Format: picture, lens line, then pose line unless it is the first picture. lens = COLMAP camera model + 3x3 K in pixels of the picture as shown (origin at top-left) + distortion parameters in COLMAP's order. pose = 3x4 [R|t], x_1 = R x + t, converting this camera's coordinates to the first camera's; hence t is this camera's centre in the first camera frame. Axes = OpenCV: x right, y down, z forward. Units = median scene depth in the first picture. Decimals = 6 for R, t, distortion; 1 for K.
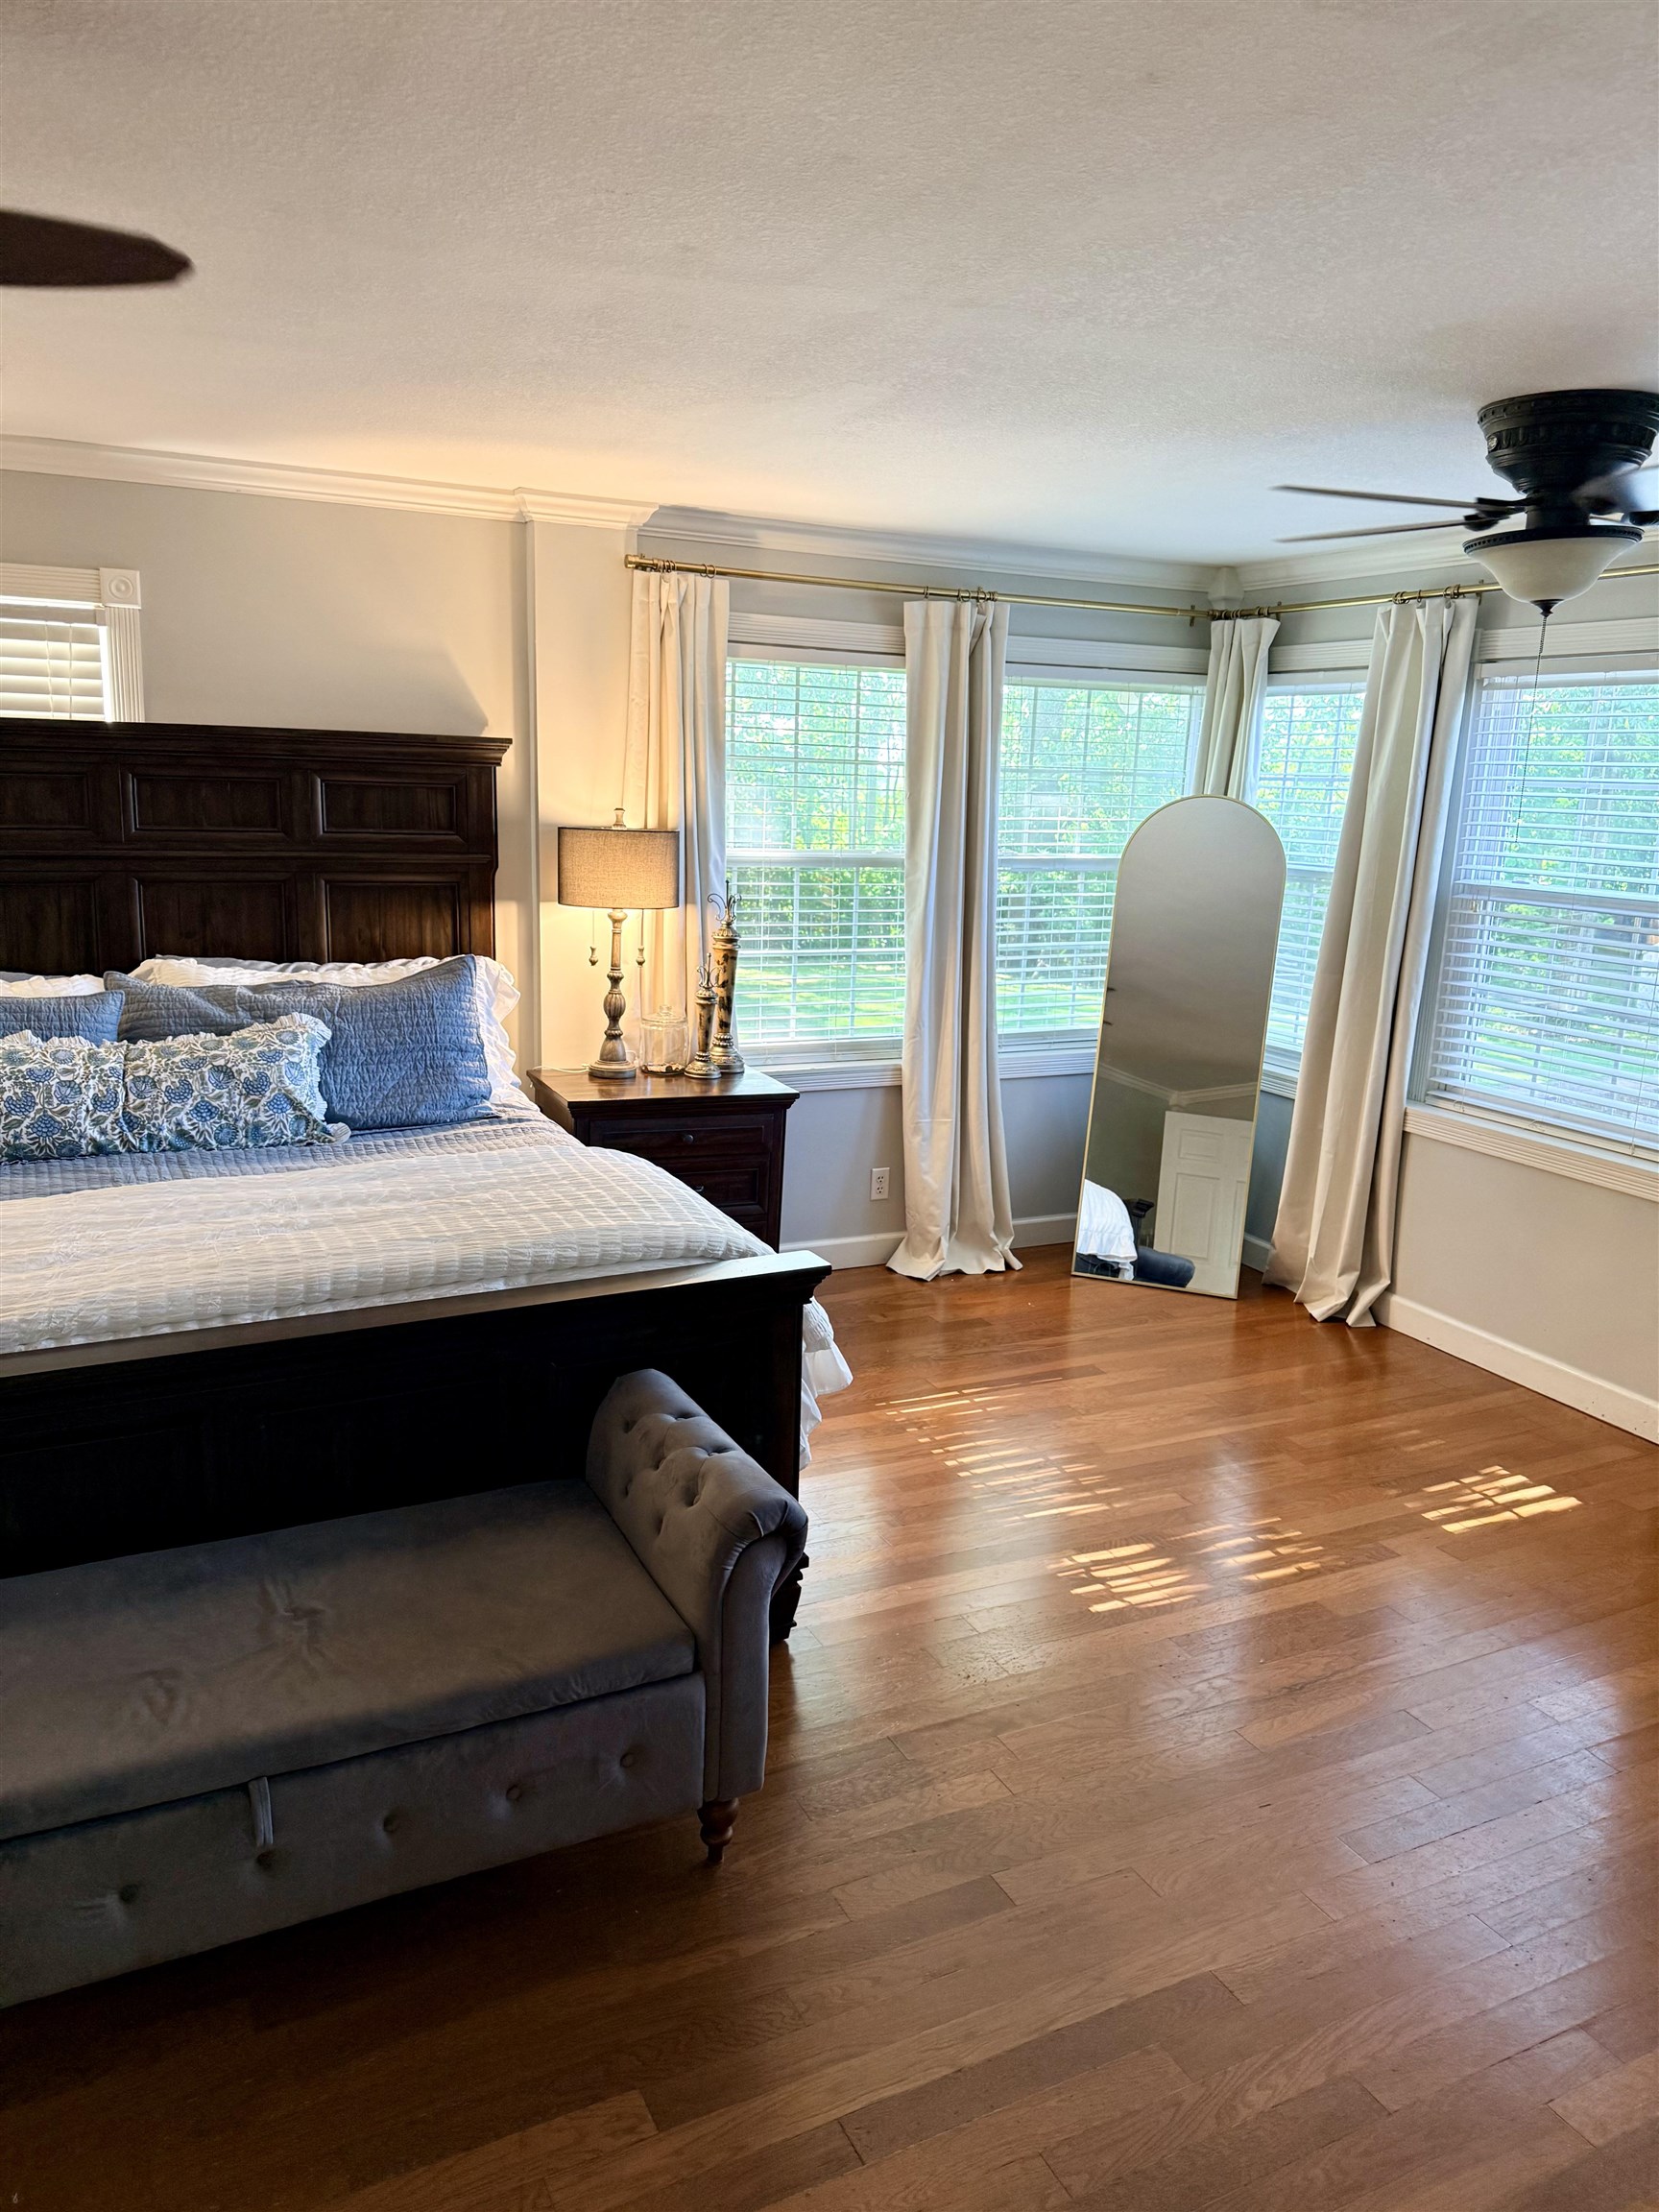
lens RADIAL K [[1528.4, 0, 814.7], [0, 1528.4, 1107.1], [0, 0, 1]] dist [0.086531, -0.167435]
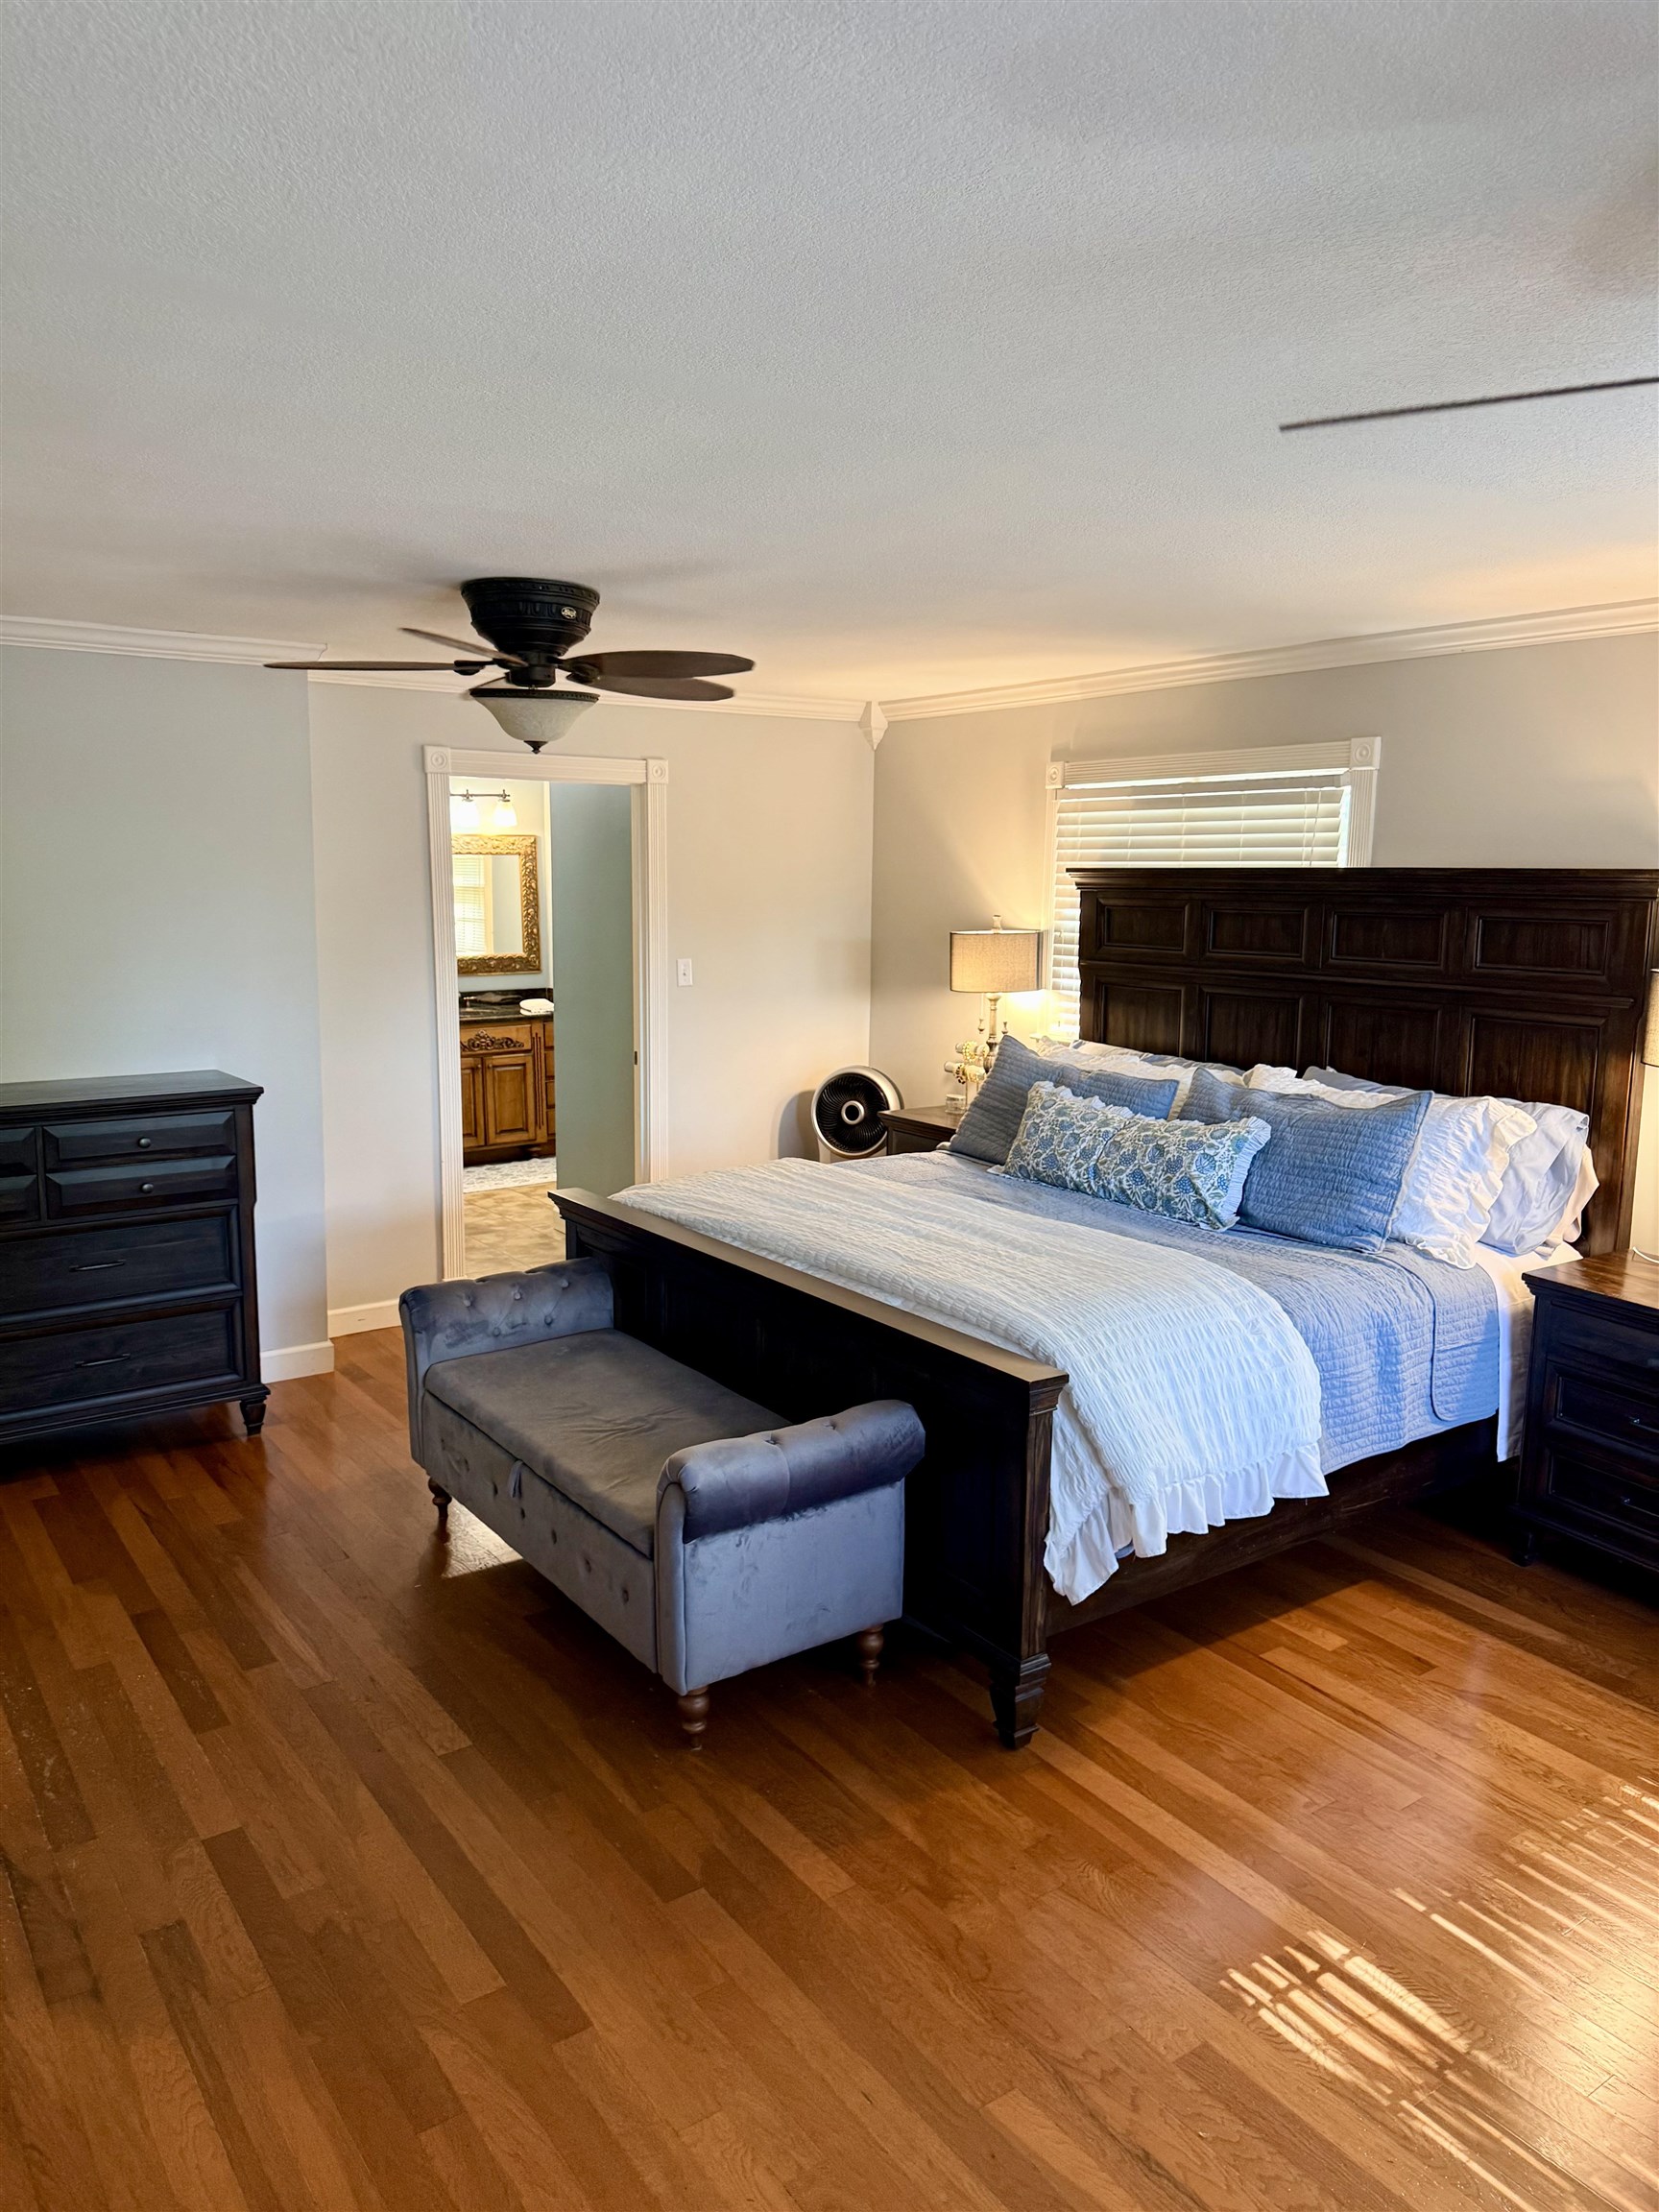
lens RADIAL K [[1528.4, 0, 814.7], [0, 1528.4, 1107.1], [0, 0, 1]] dist [0.086531, -0.167435]
pose [[0.149340, 0.121560, -0.981285, 0.702932], [-0.217259, 0.972196, 0.087369, -0.094622], [0.964622, 0.200145, 0.171597, 0.484832]]
